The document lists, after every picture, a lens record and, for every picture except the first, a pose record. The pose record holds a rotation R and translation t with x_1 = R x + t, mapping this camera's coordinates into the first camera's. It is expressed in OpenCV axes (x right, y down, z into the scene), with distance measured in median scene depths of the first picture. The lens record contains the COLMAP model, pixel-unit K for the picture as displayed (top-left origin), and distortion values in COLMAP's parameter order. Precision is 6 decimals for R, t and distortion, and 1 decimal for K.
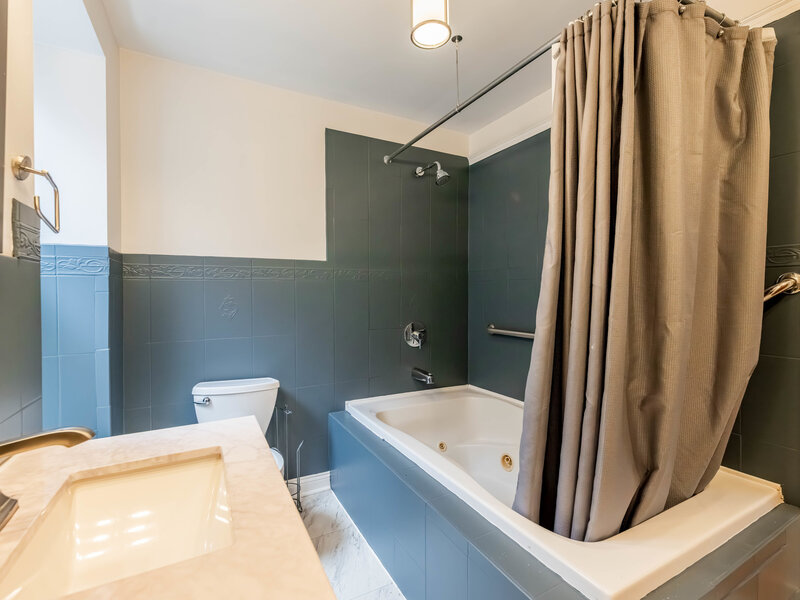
lens RADIAL K [[364.5, 0, 394.0], [0, 364.5, 302.3], [0, 0, 1]] dist [0.007666, -0.002293]
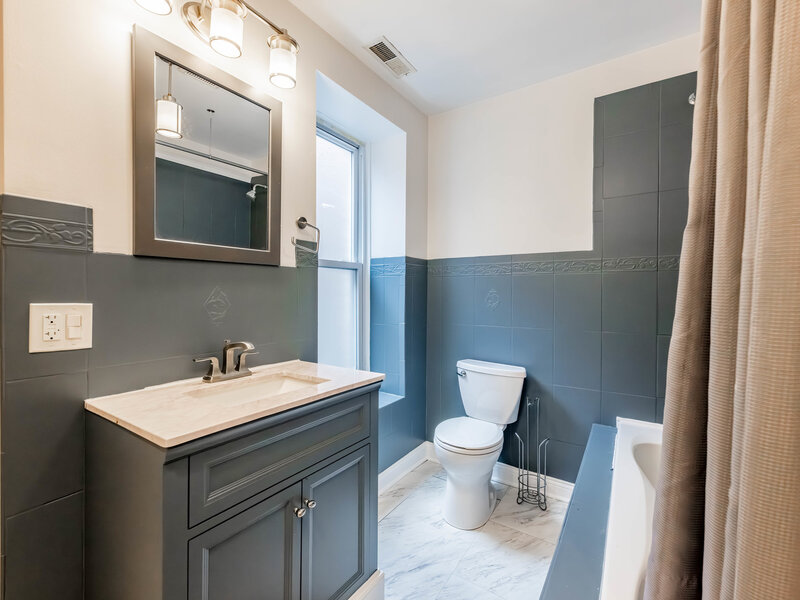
lens RADIAL K [[364.5, 0, 394.1], [0, 364.5, 298.1], [0, 0, 1]] dist [0.007666, -0.002293]
pose [[0.479369, 0.028281, -0.877158, 0.414116], [-0.023181, 0.999540, 0.019558, -0.004216], [0.877307, 0.010958, 0.479804, 0.180979]]
